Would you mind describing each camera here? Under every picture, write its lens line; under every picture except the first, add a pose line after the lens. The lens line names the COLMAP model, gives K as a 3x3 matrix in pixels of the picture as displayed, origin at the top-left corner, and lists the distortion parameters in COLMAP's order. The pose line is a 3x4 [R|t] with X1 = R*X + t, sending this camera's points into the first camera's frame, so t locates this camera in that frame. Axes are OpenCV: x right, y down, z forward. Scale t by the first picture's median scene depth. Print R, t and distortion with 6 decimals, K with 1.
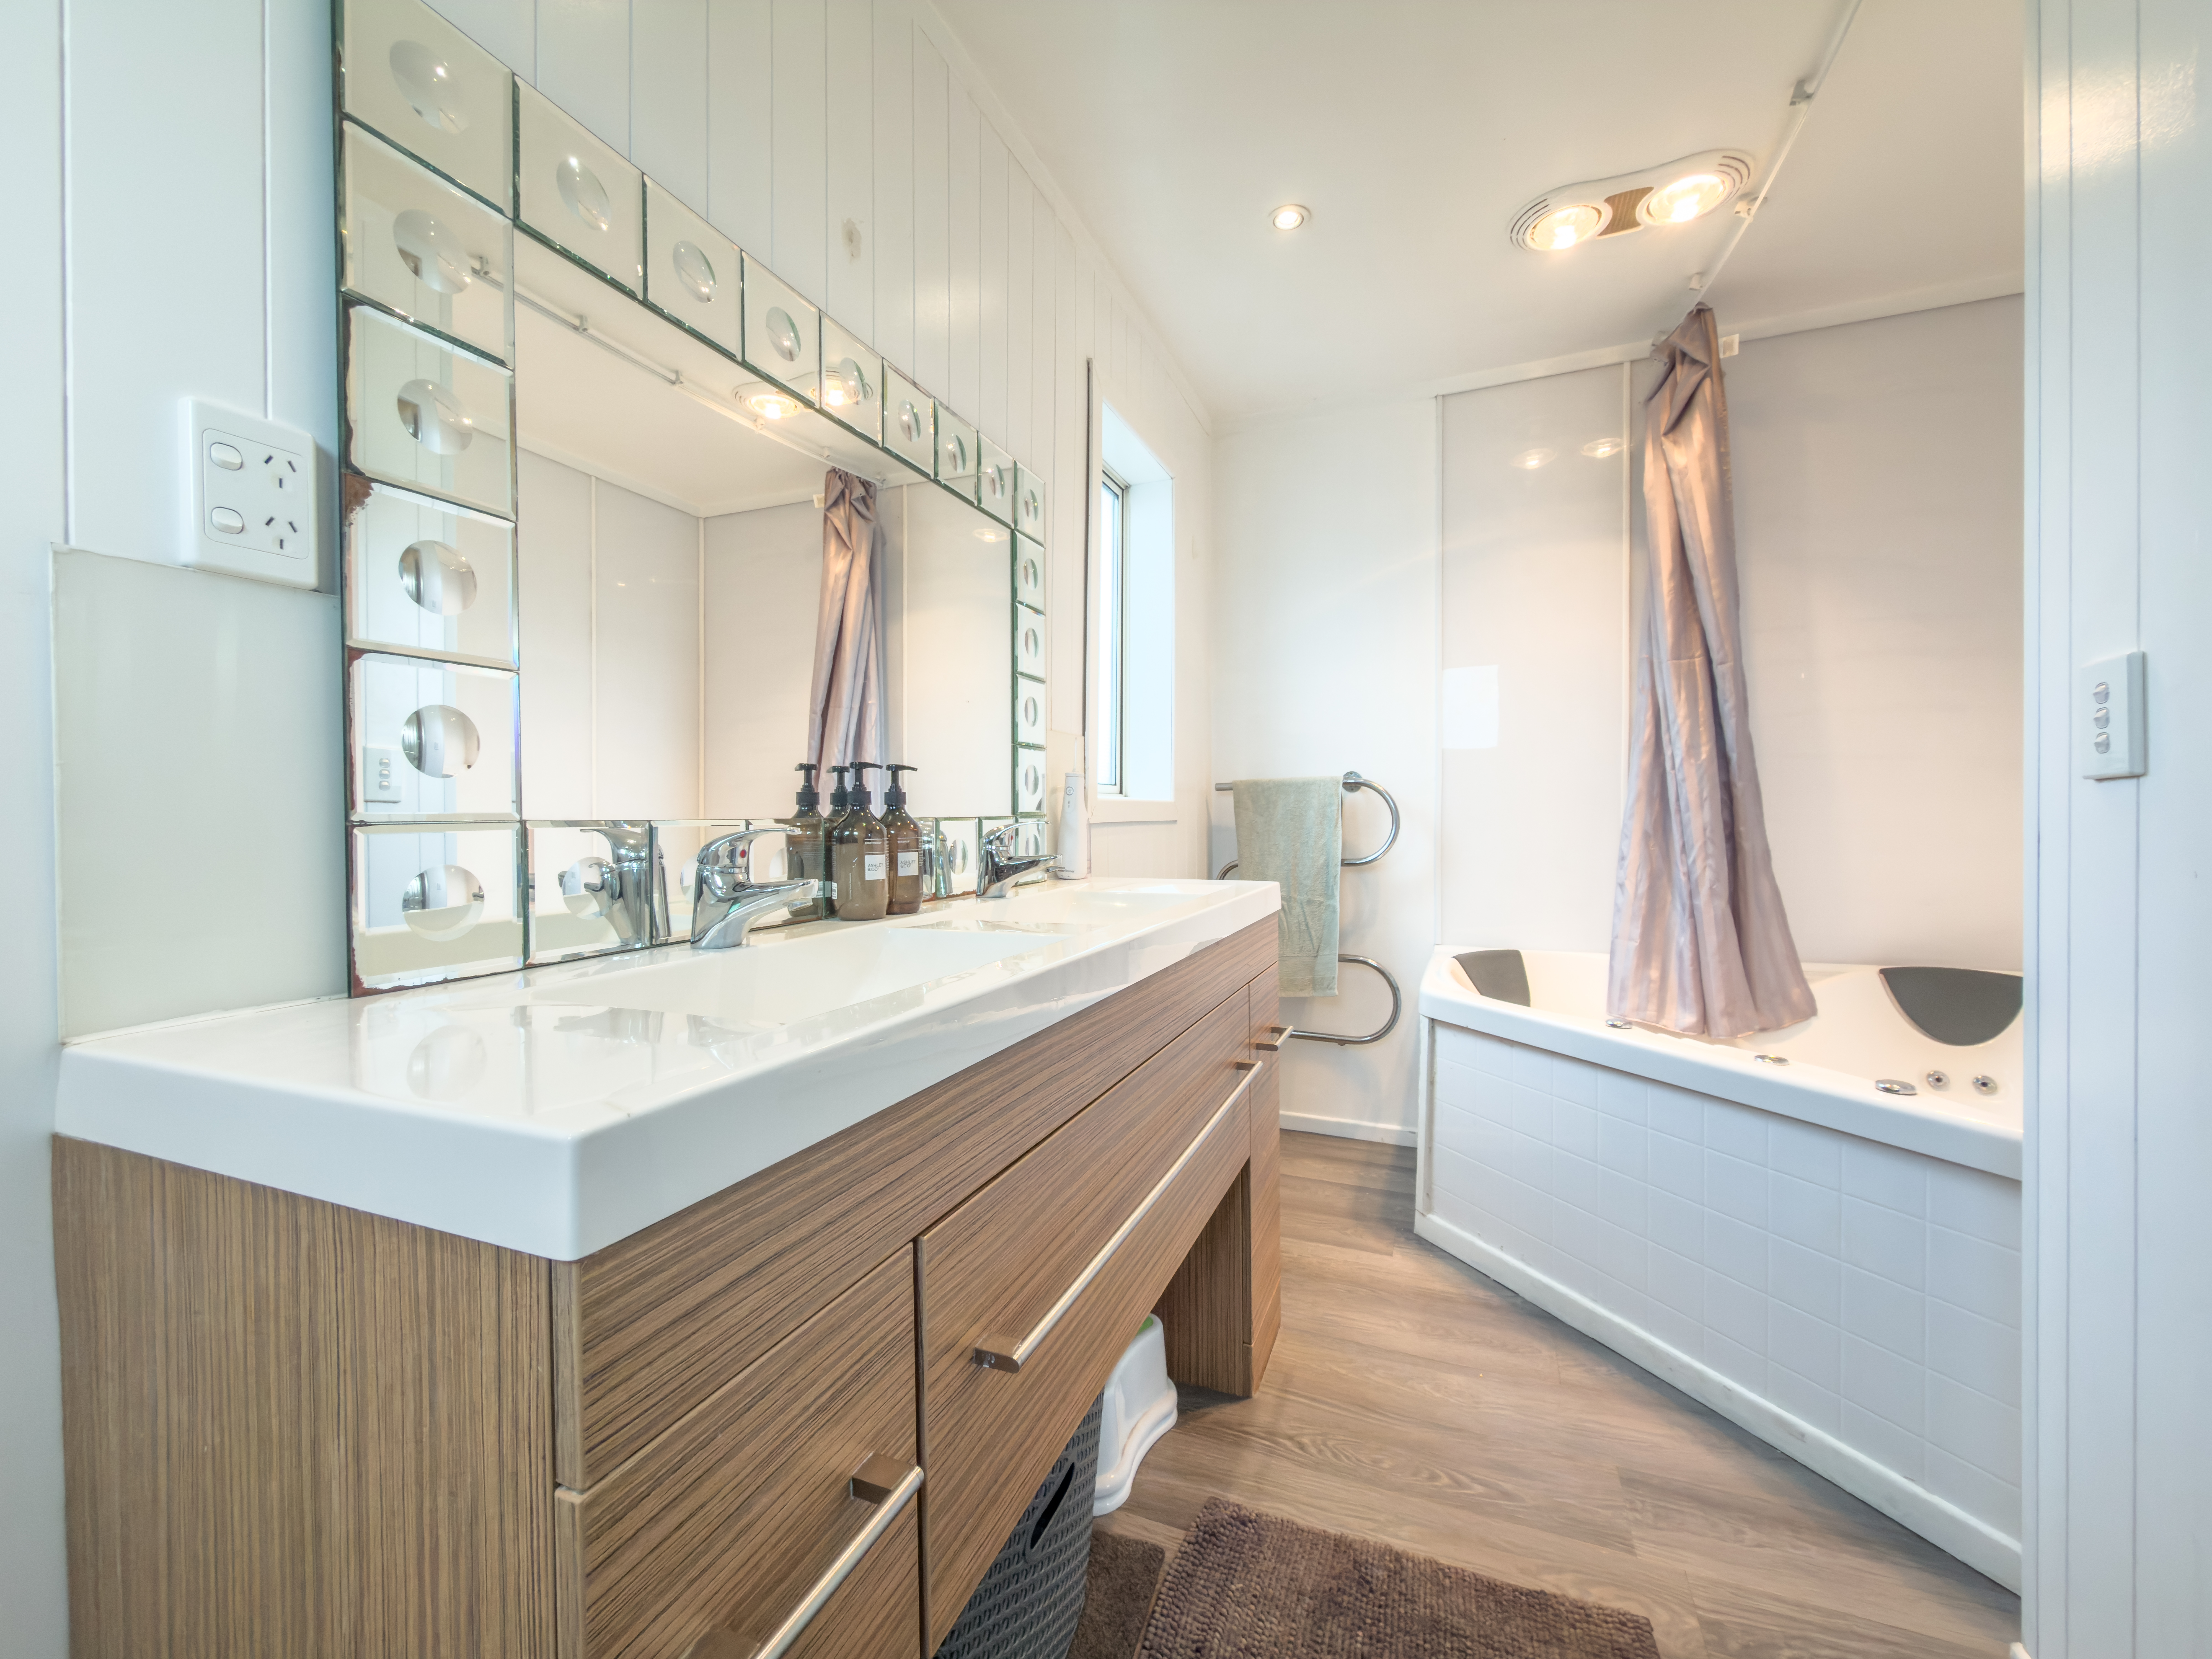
lens RADIAL K [[887.4, 0, 1105.2], [0, 887.4, 818.7], [0, 0, 1]] dist [-0.001048, 0.000022]
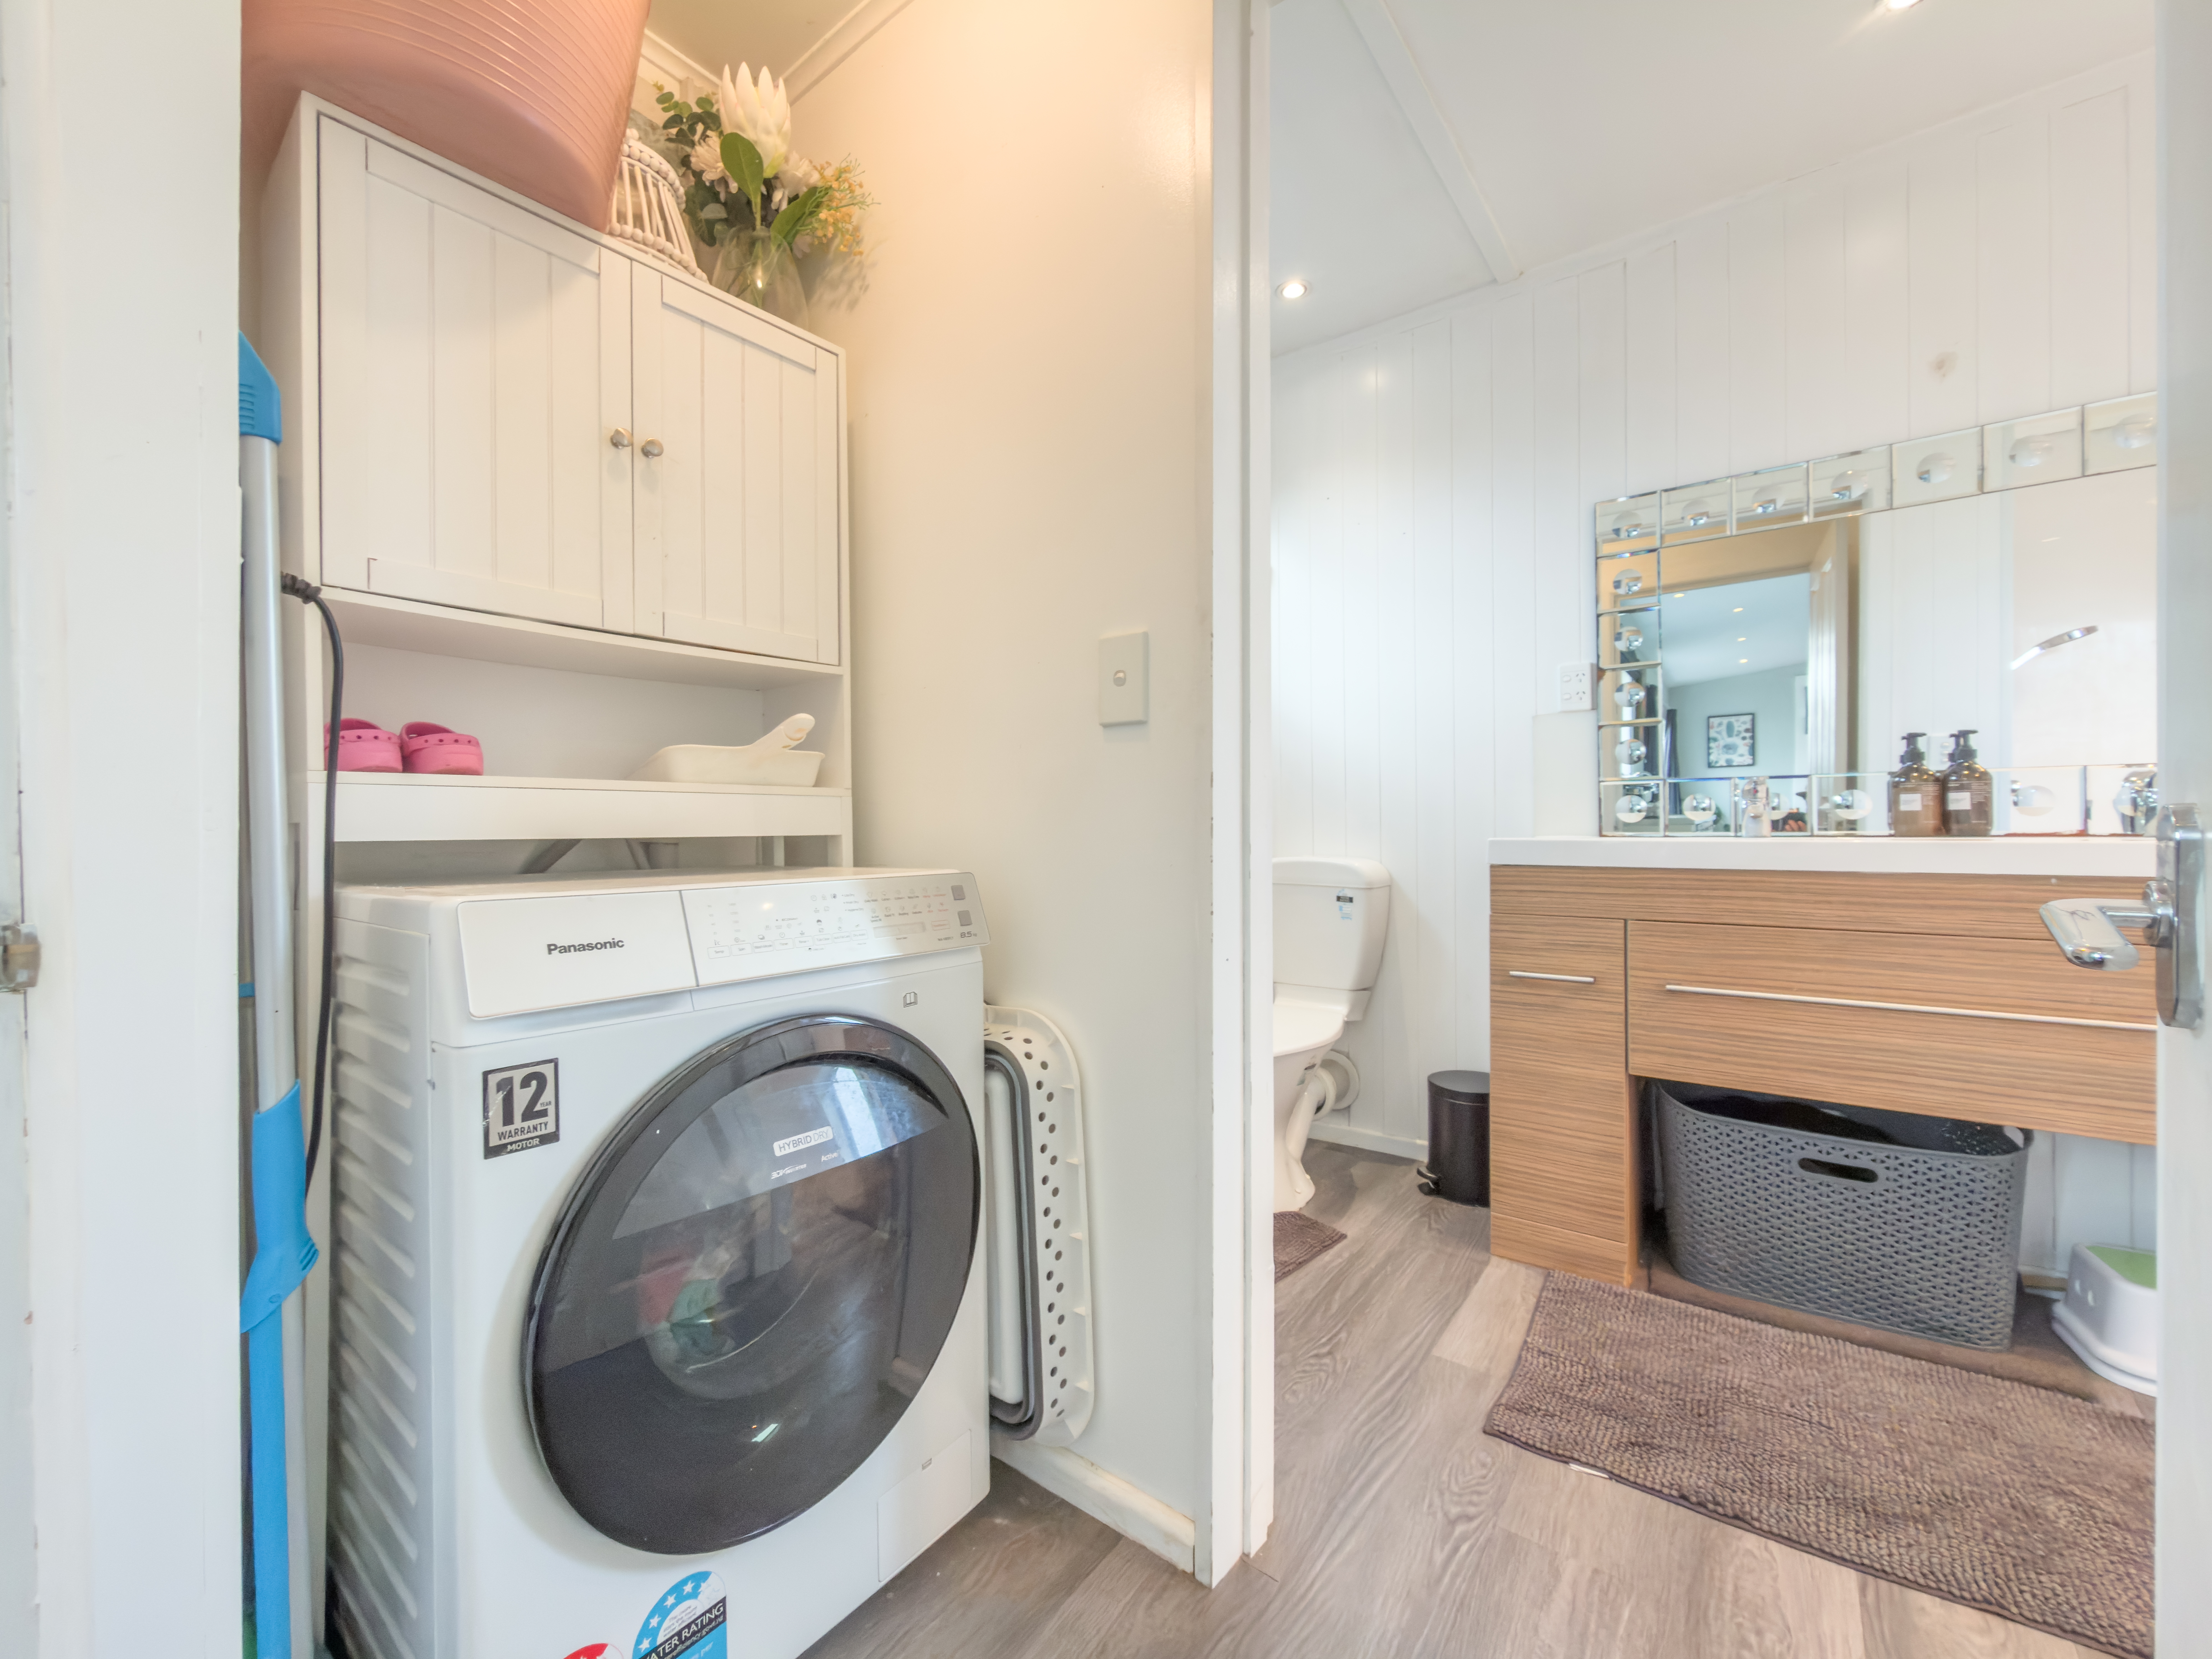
lens RADIAL K [[887.3, 0, 1106.6], [0, 887.3, 823.6], [0, 0, 1]] dist [-0.001048, 0.000022]
pose [[-0.266814, 0.013003, -0.963660, 1.519837], [0.006604, 0.999910, 0.011664, 0.062466], [0.963725, -0.003252, -0.266876, 0.081877]]
